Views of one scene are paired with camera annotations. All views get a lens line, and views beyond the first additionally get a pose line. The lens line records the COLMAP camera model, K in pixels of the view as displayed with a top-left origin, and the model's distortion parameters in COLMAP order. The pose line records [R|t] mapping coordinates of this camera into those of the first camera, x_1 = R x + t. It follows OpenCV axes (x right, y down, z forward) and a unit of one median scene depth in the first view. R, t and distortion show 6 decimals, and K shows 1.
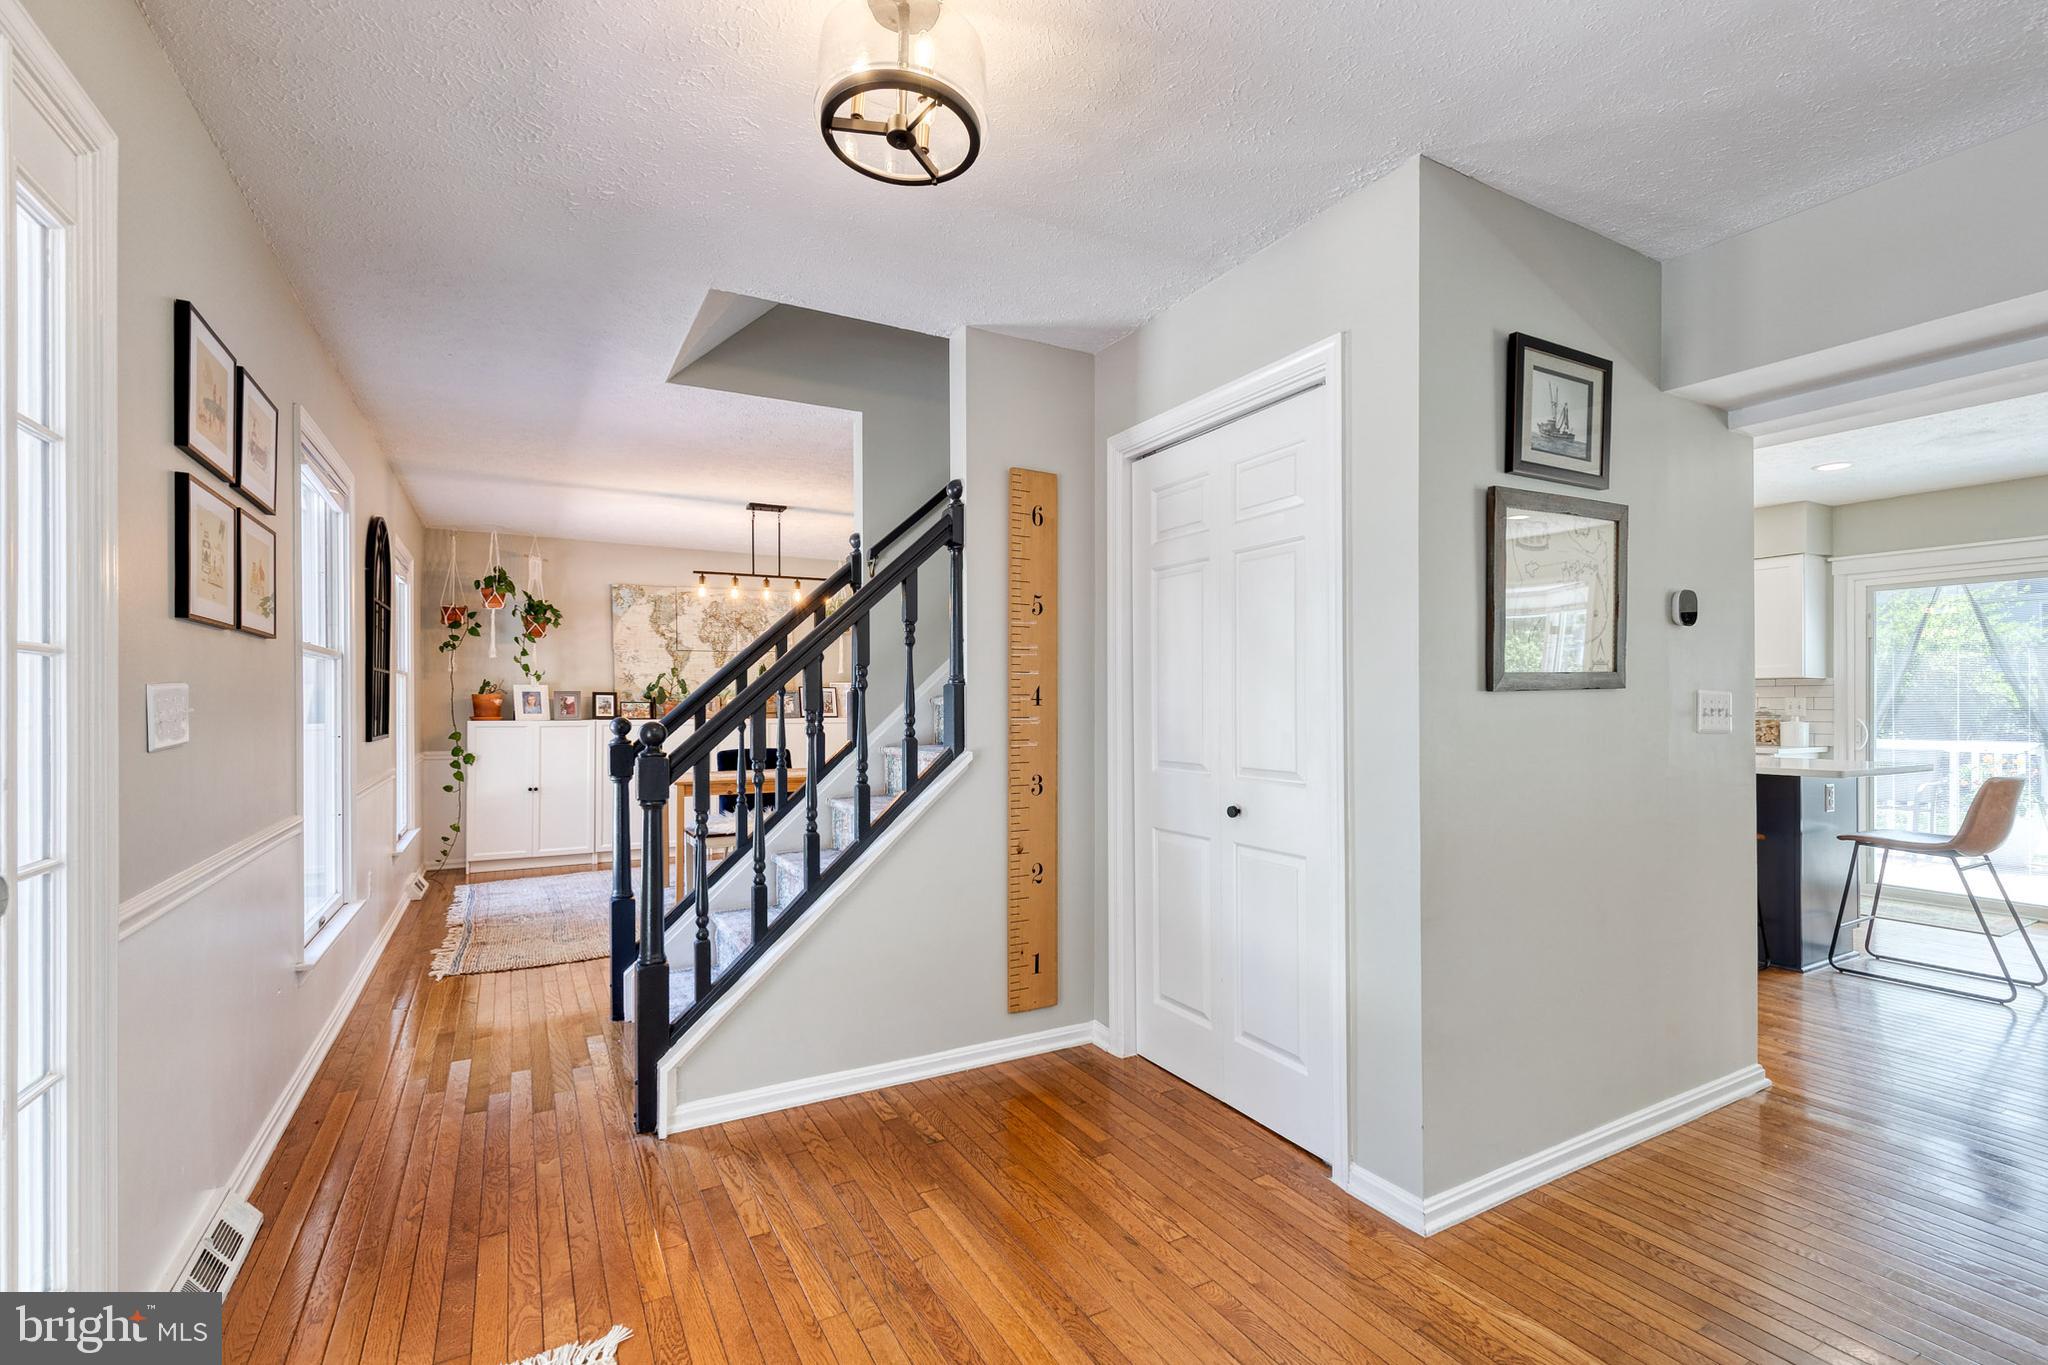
lens RADIAL K [[931.1, 0, 1050.0], [0, 931.1, 712.2], [0, 0, 1]] dist [0.004843, 0.003113]
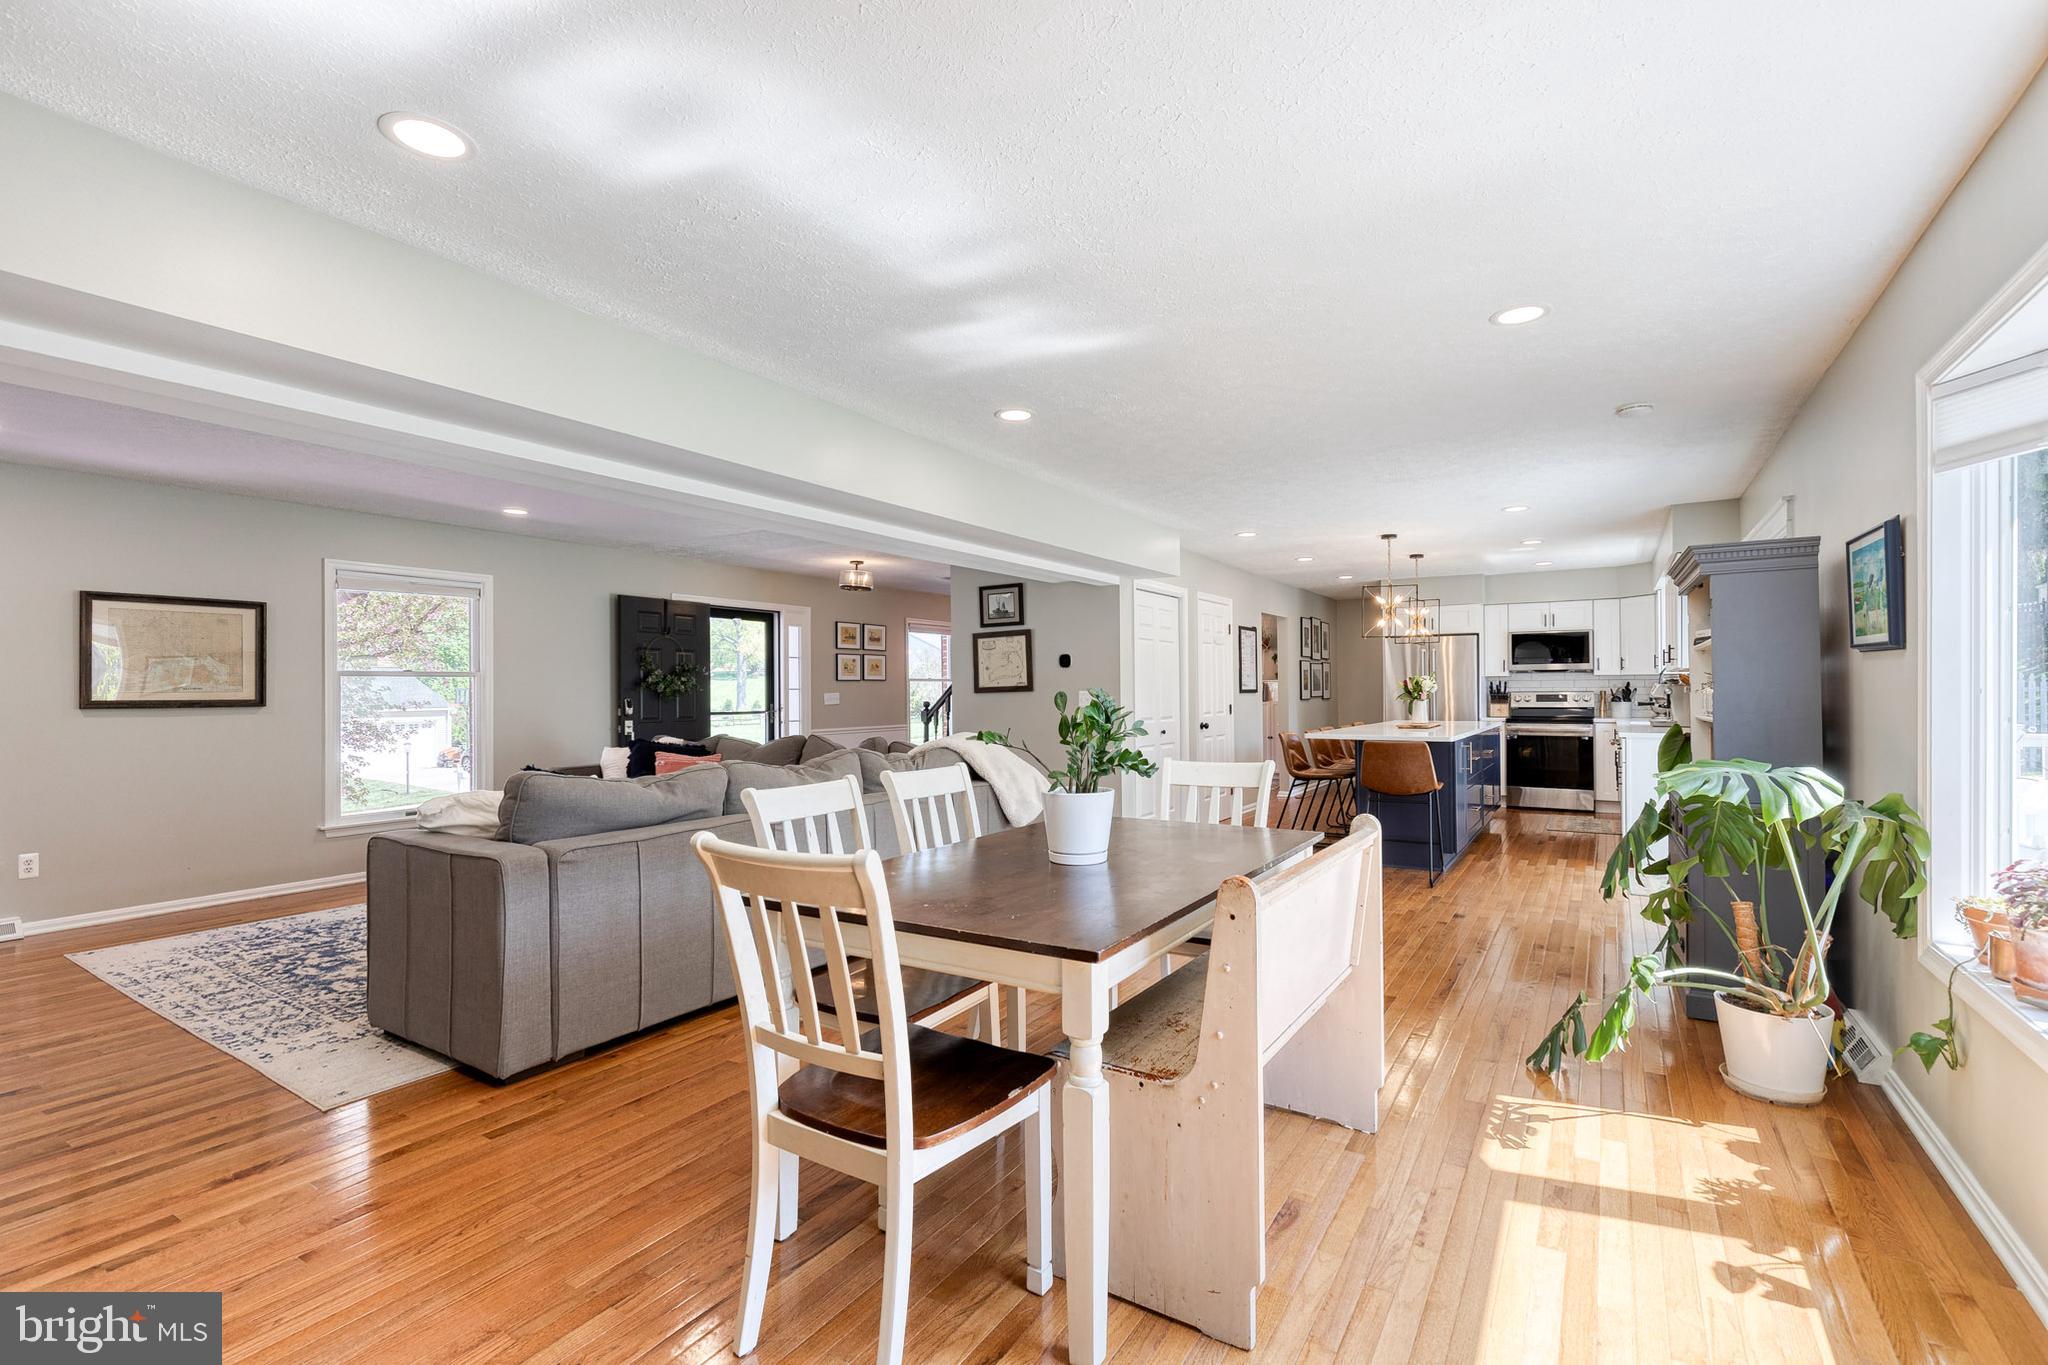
lens RADIAL K [[931.1, 0, 1043.5], [0, 931.1, 685.6], [0, 0, 1]] dist [0.004843, 0.003113]
pose [[0.474316, -0.009590, -0.880303, 1.684817], [-0.000320, 0.999939, -0.011066, -0.006462], [0.880355, 0.005530, 0.474284, -0.184043]]
